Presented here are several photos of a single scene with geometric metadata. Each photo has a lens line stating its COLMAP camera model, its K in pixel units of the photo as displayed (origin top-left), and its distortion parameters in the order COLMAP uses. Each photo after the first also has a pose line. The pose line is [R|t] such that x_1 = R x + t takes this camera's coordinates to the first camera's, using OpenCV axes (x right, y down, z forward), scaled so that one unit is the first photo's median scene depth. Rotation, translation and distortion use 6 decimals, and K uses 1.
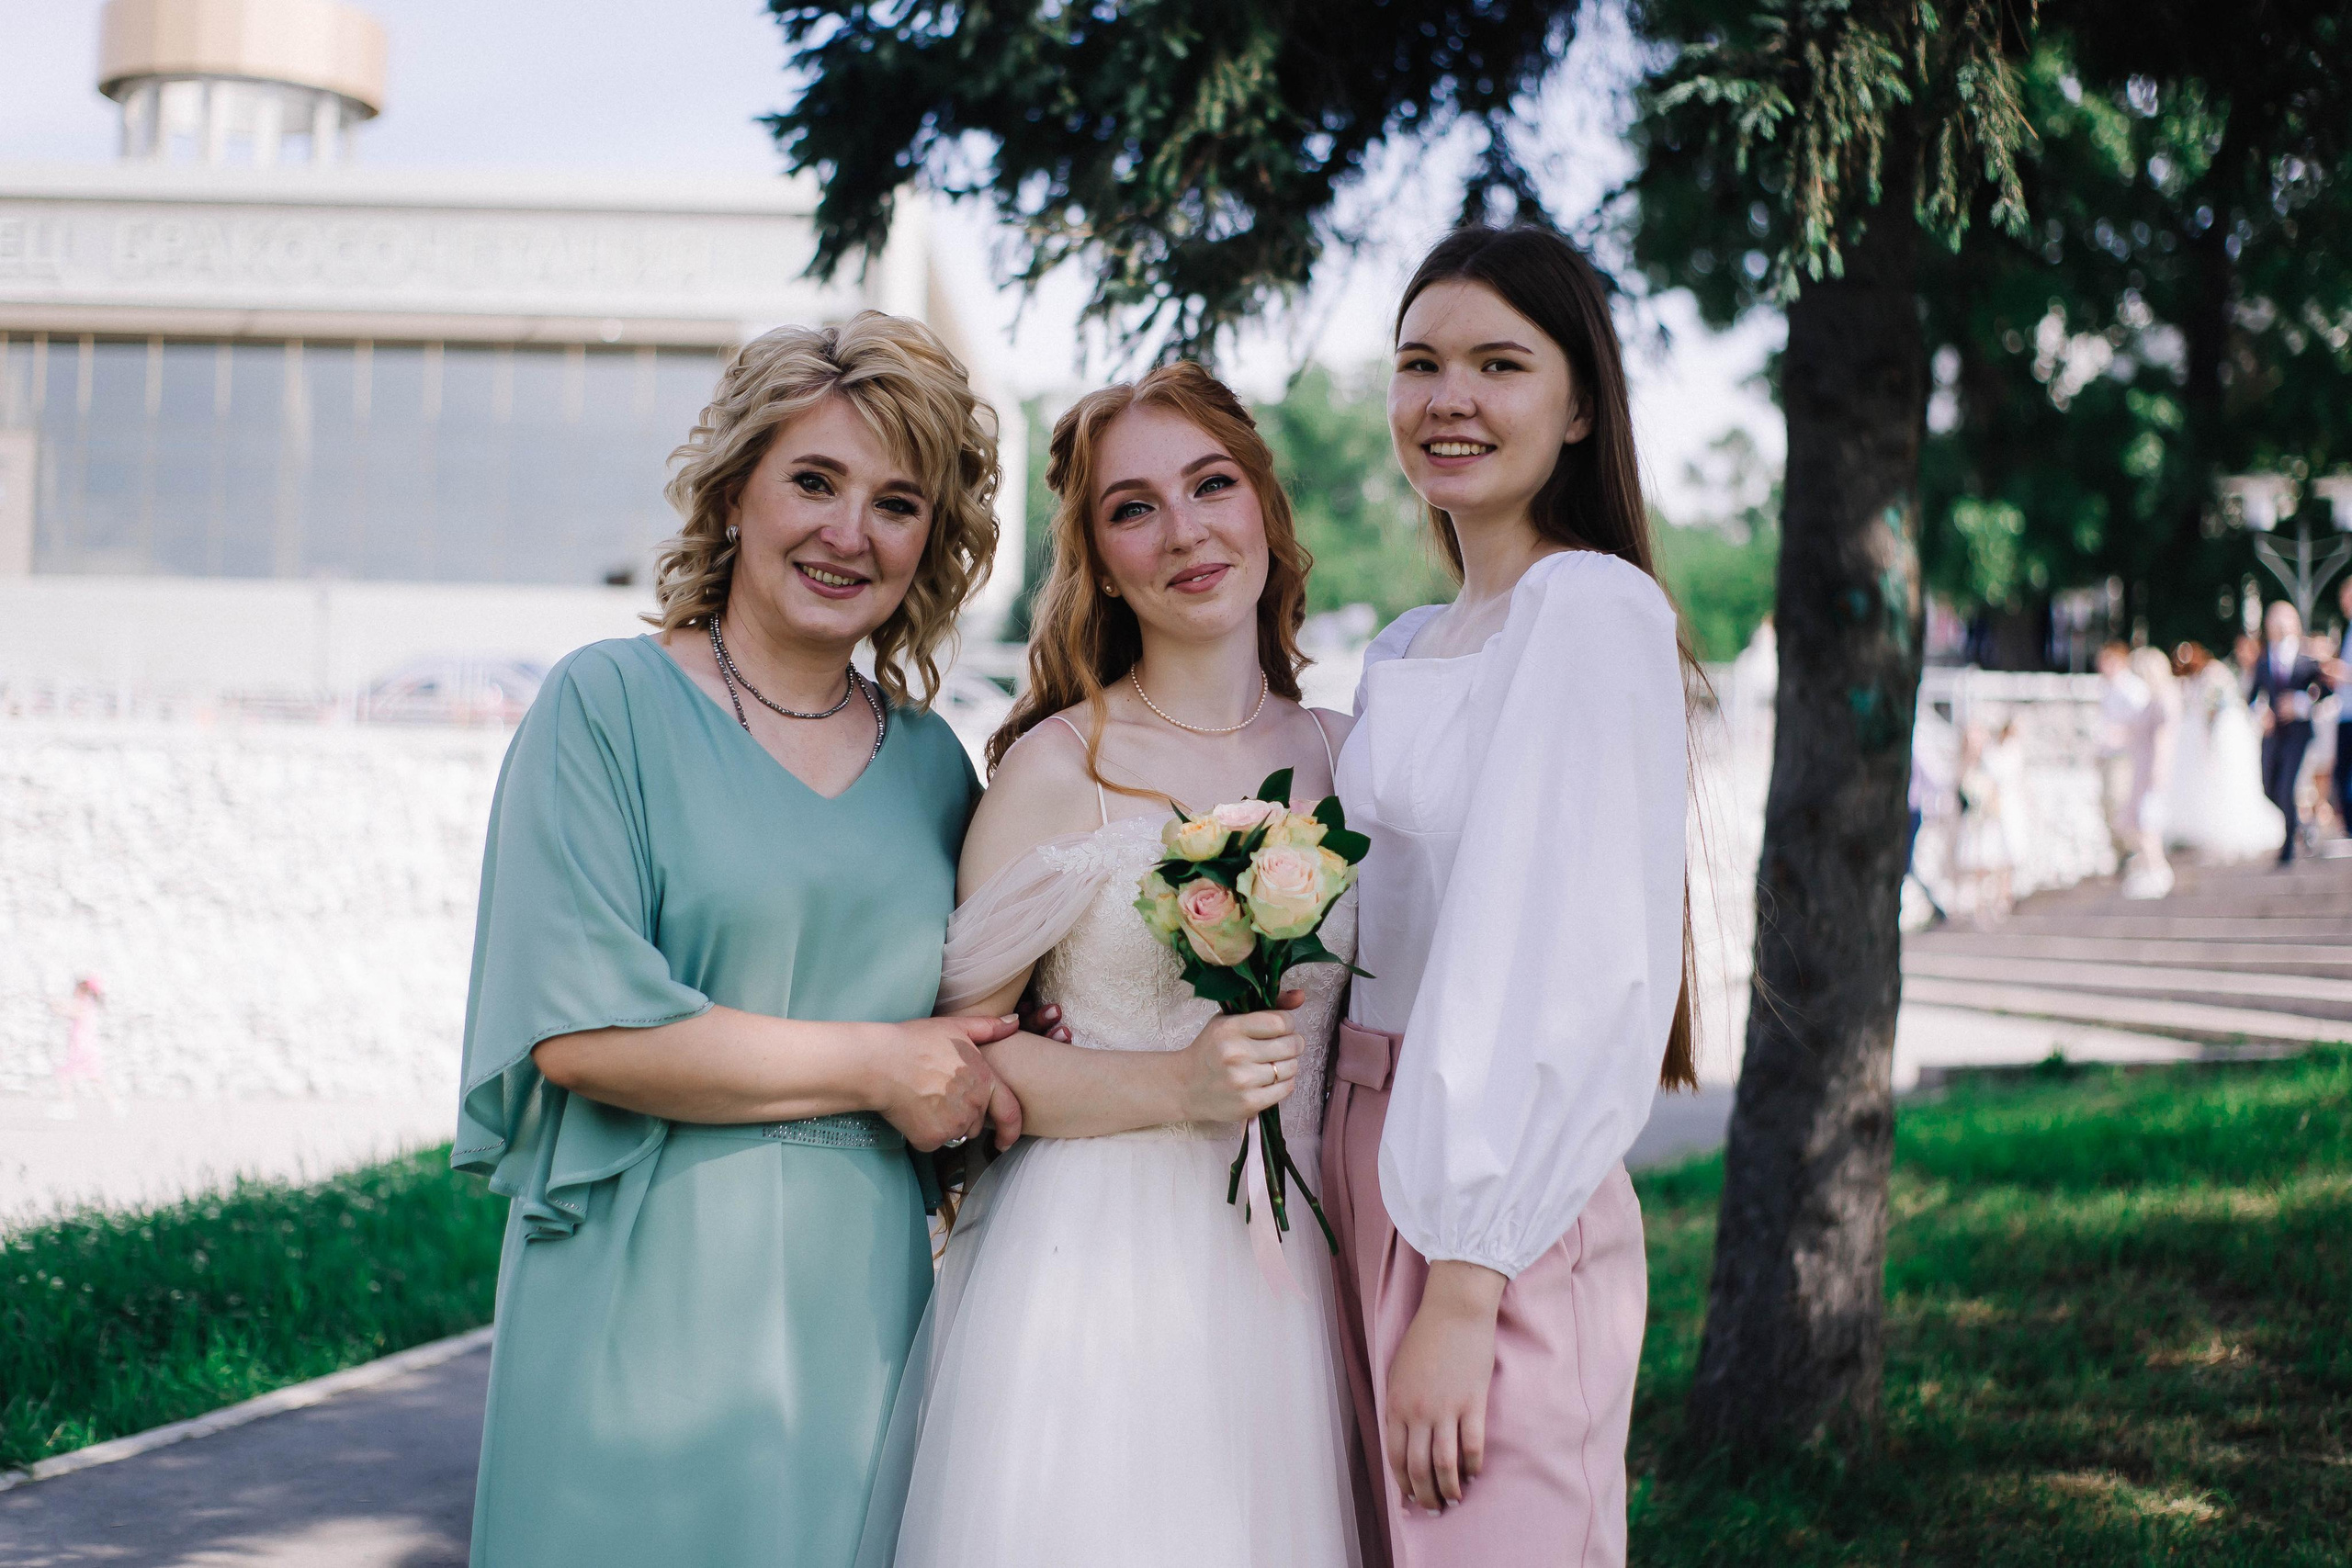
lens RADIAL K [[3506.9, 0, 1176.0], [0, 3506.9, 784.0], [0, 0, 1]] dist [-0.078006, -0.007398]
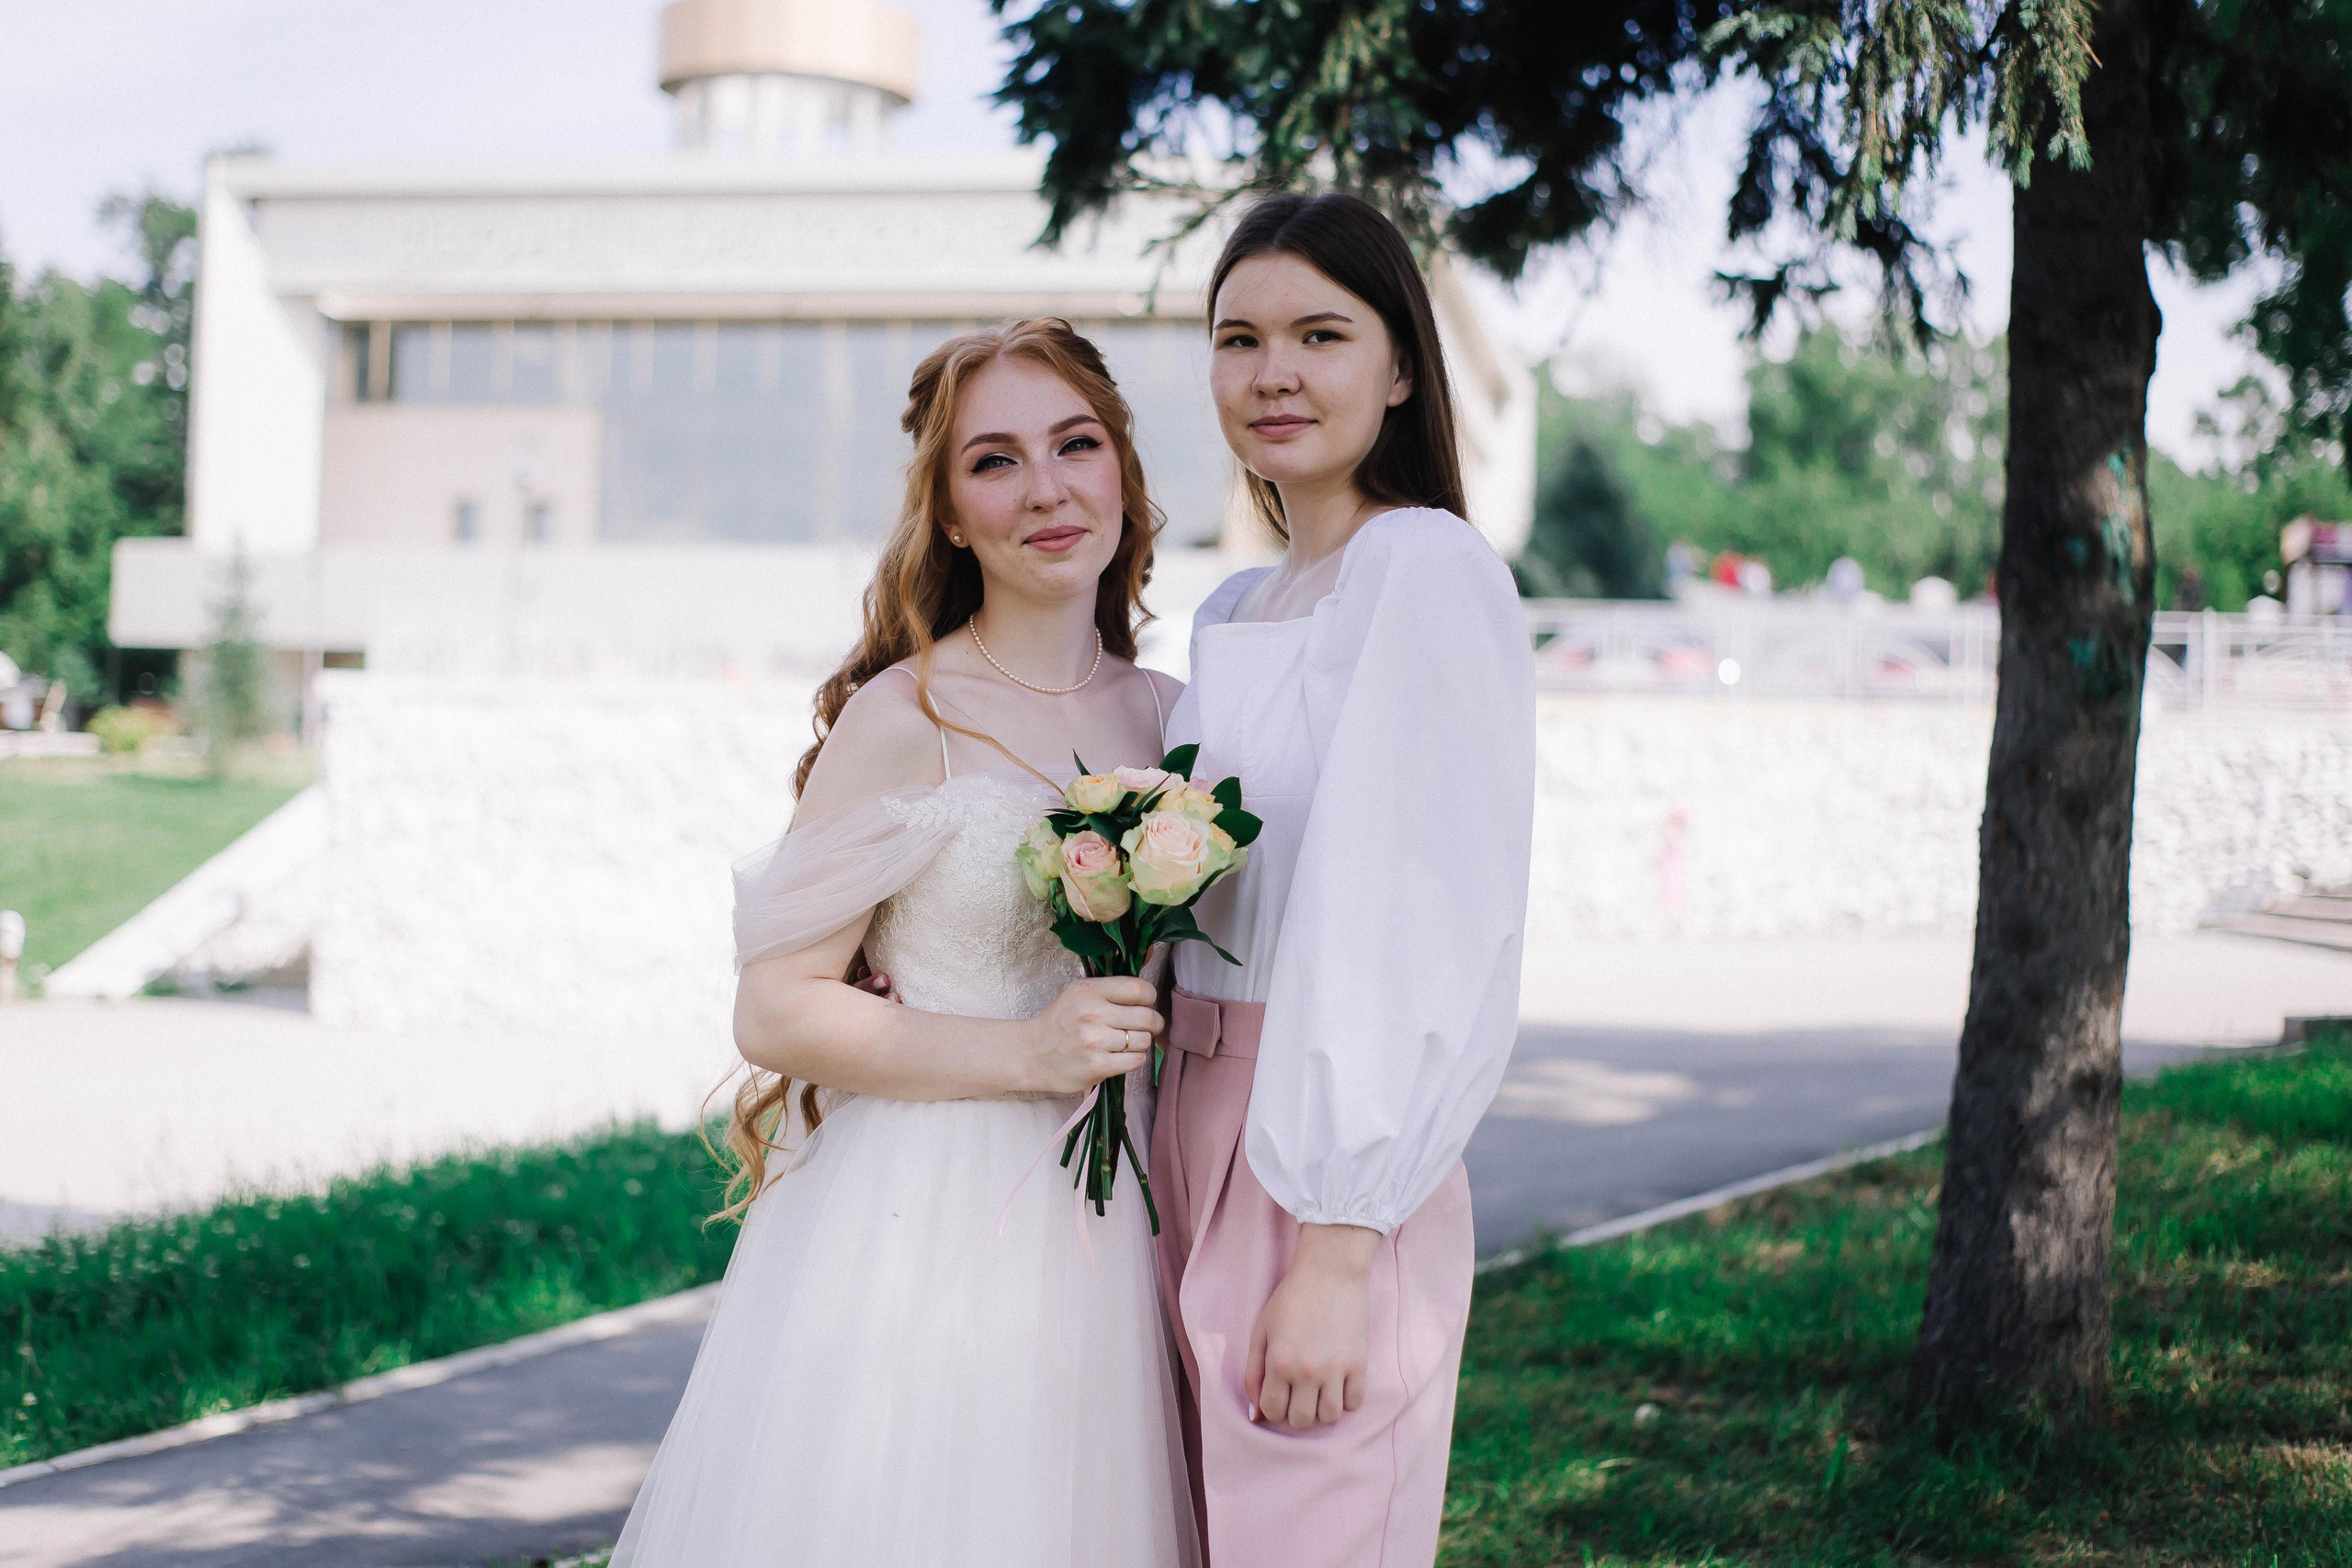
lens RADIAL K [[3363.9, 0, 1162.0], [0, 3363.9, 794.3], [0, 0, 1]] dist [-0.045639, -0.089929]
pose [[0.986983, -0.002698, -0.160804, 0.075372], [0.005543, 0.999836, 0.017241, -0.001185], [0.160731, -0.017908, 0.986836, 0.026549]]
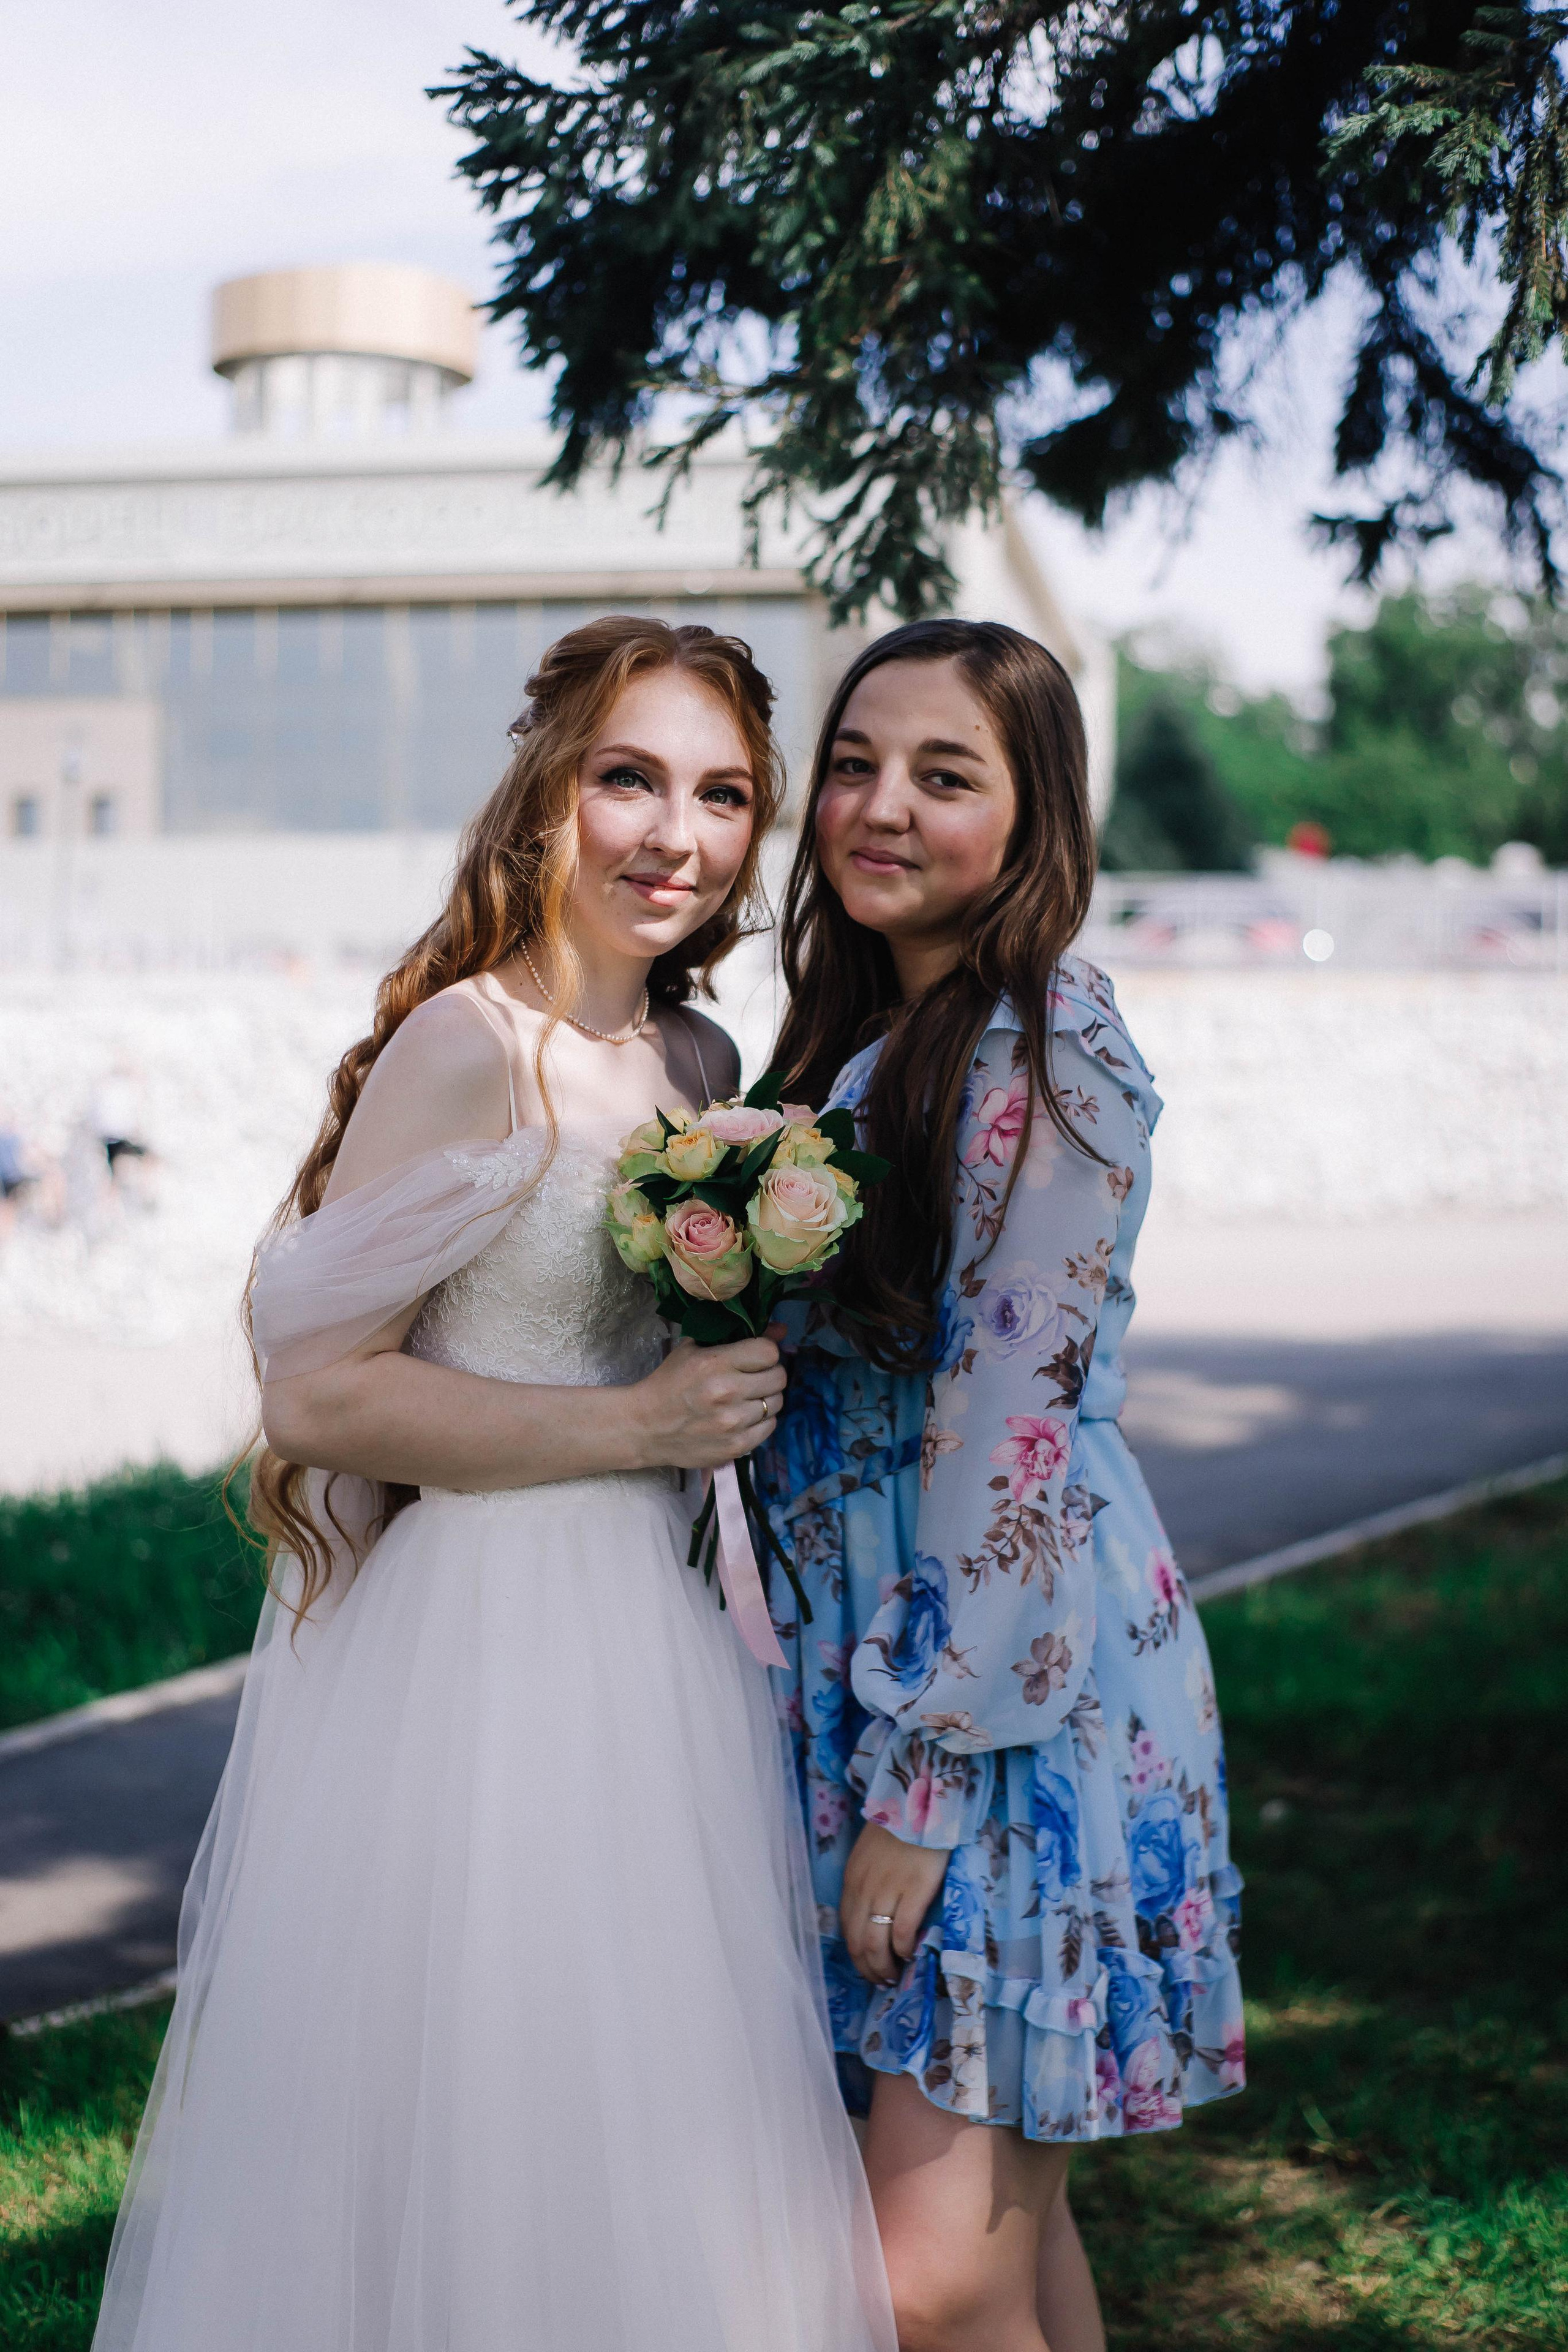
lens RADIAL K [[3364.2, 0, 784.0], [0, 3364.2, 1176.0], [0, 0, 1]] dist [-0.045639, -0.089929]
pose [[0.988555, -0.018391, -0.149735, 0.066067], [0.025702, 0.998562, 0.047040, -0.007022], [0.148655, -0.050350, 0.987606, 0.135451]]
